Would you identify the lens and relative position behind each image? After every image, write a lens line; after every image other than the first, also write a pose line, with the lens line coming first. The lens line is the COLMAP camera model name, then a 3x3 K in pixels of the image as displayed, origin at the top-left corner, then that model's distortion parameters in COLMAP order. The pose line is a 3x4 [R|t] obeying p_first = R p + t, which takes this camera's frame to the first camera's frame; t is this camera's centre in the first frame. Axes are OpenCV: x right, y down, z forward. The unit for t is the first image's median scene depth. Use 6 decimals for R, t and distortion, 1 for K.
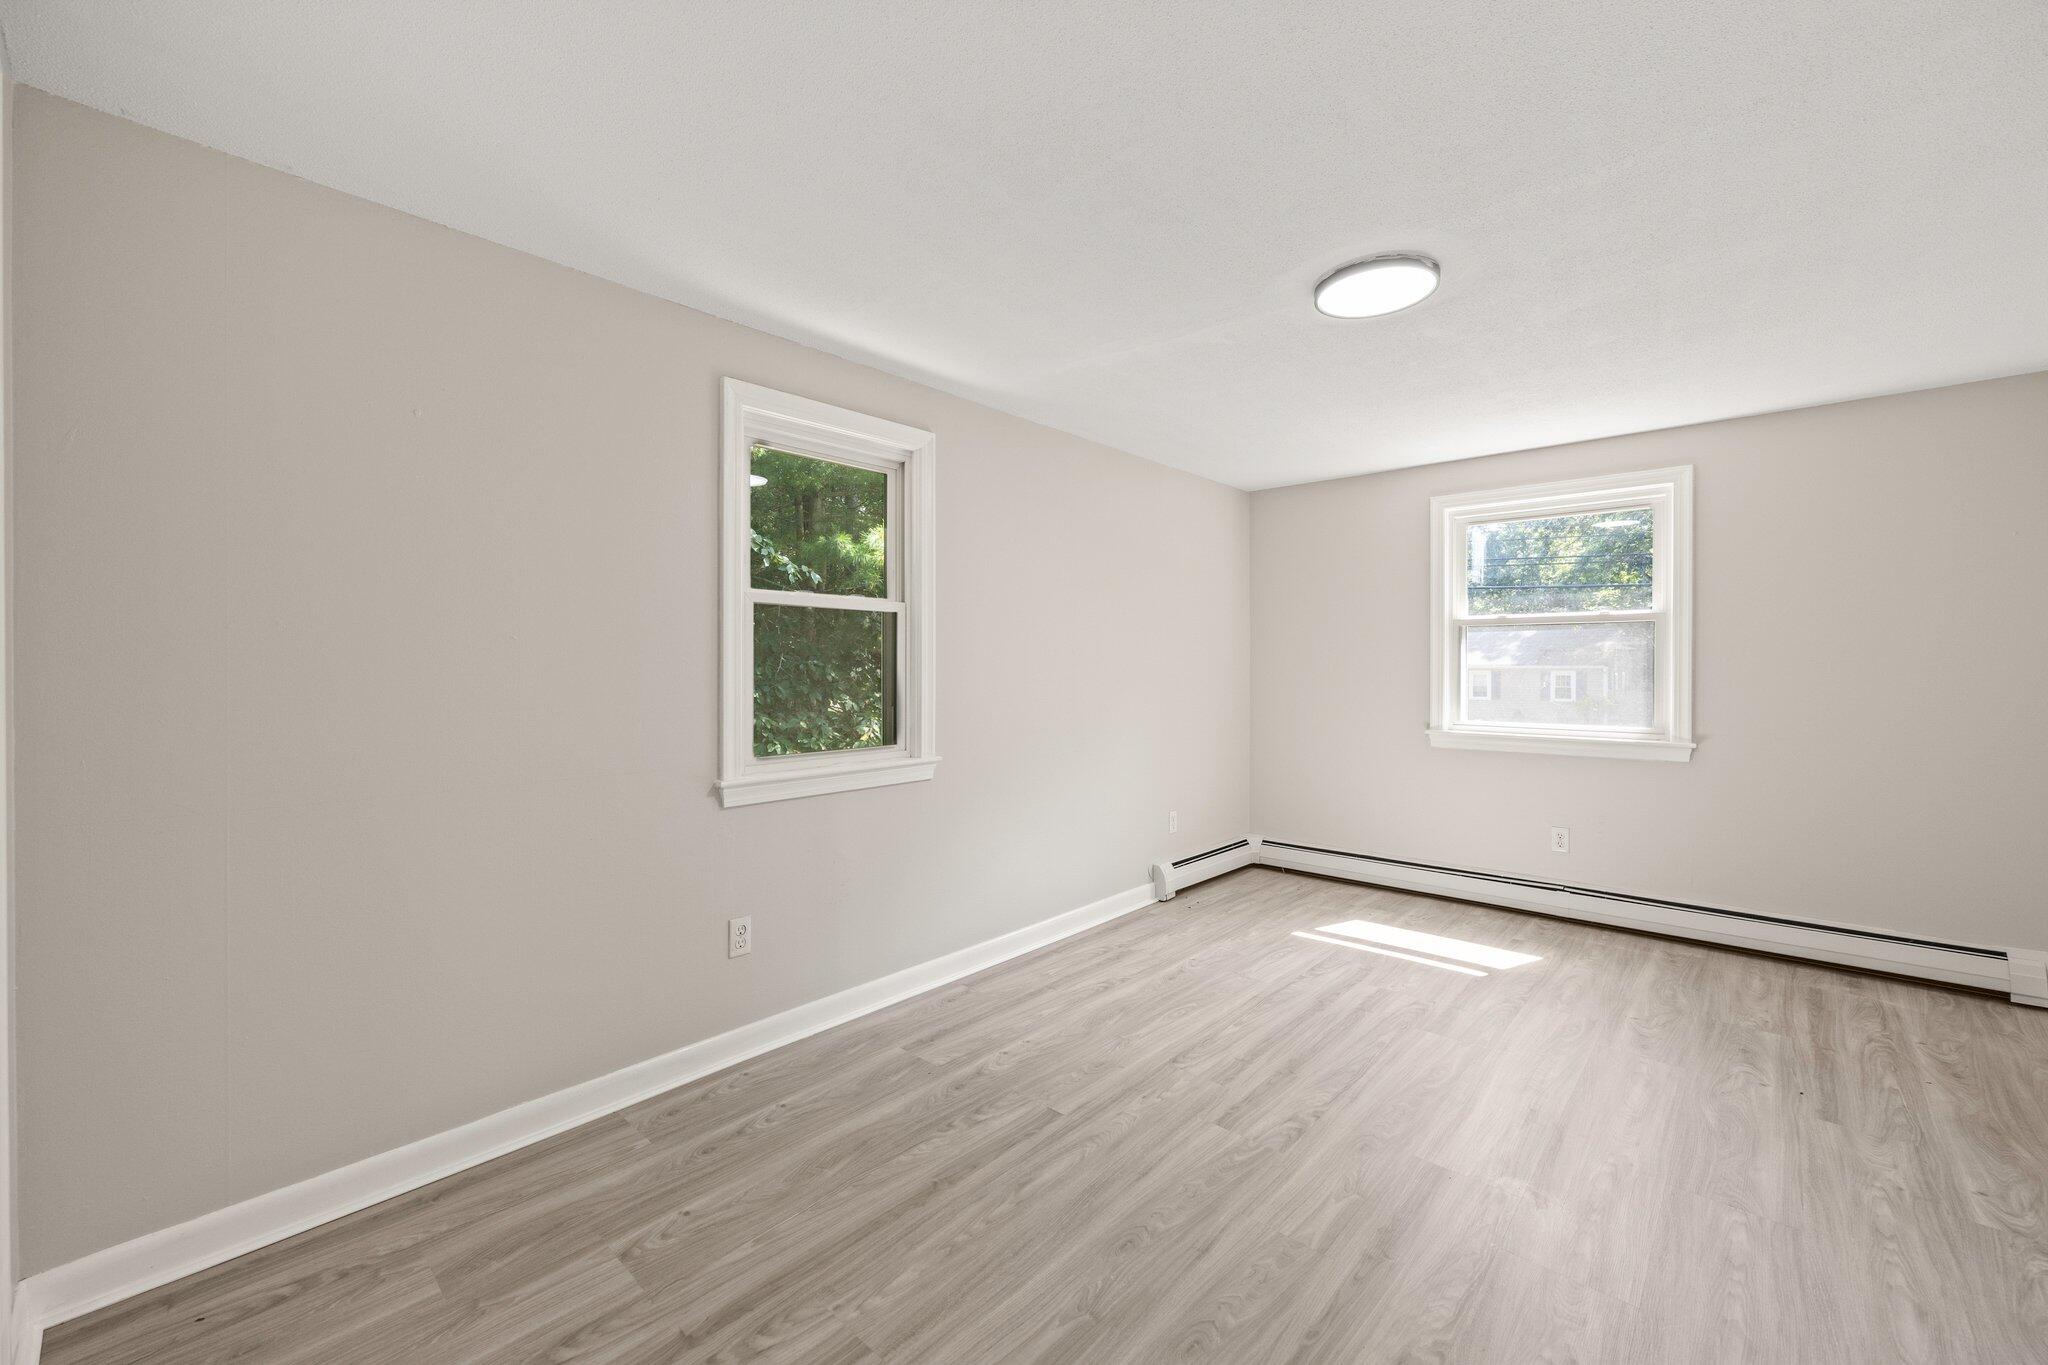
lens RADIAL K [[819.5, 0, 1003.7], [0, 819.5, 681.5], [0, 0, 1]] dist [-0.004978, 0.000710]
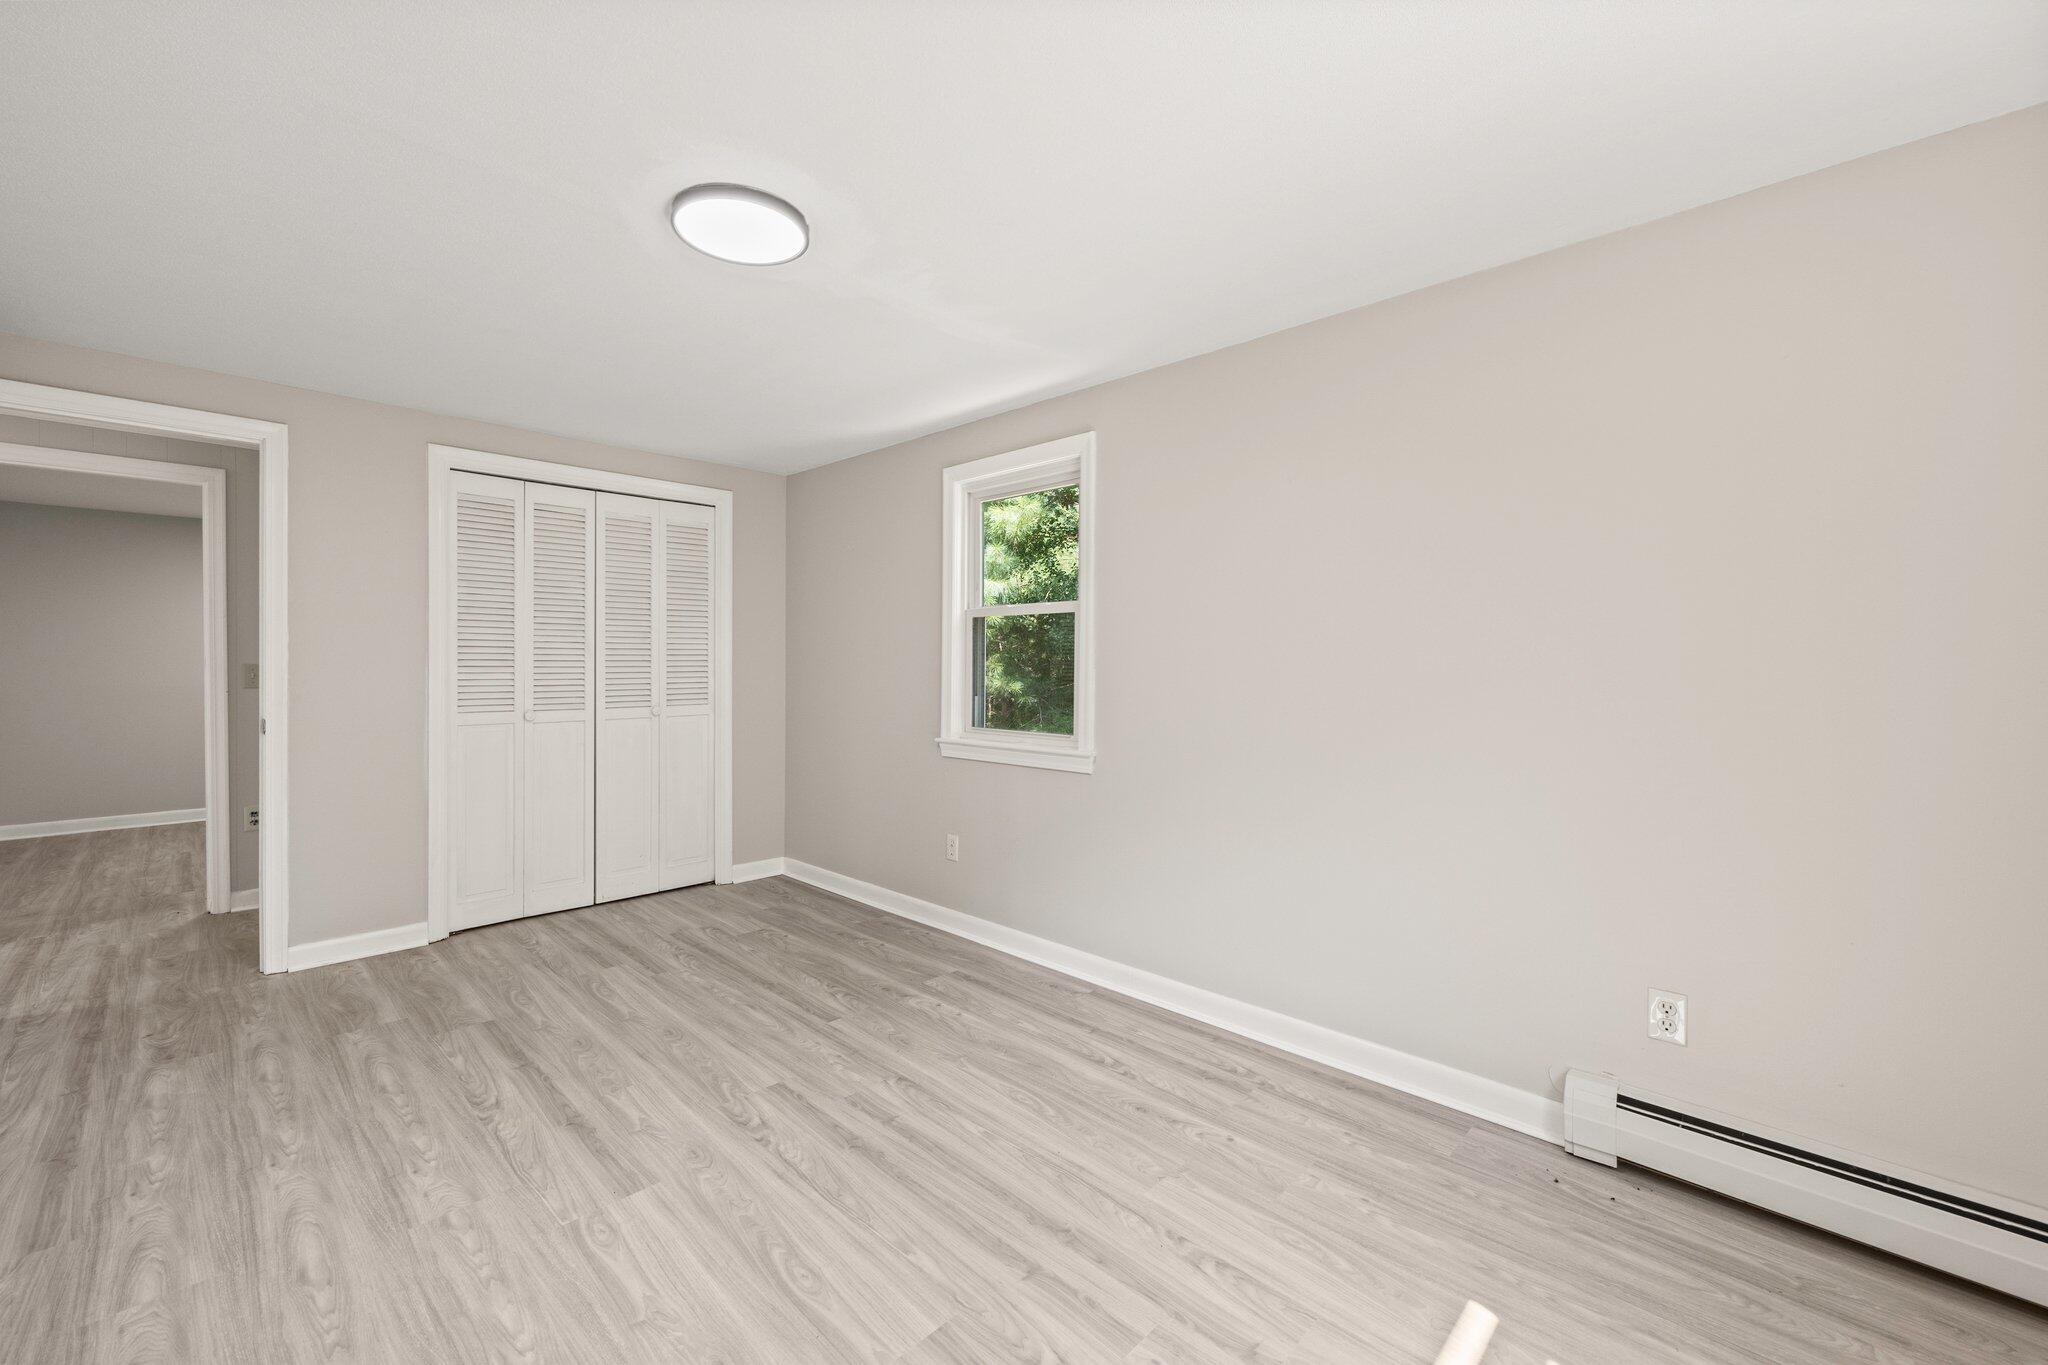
lens RADIAL K [[873.9, 0, 1041.4], [0, 873.9, 675.1], [0, 0, 1]] dist [0.000313, 0.000869]
pose [[-0.037238, 0.012060, -0.999234, 1.200564], [-0.020519, 0.999707, 0.012830, -0.018184], [0.999096, 0.020981, -0.036980, 1.184466]]
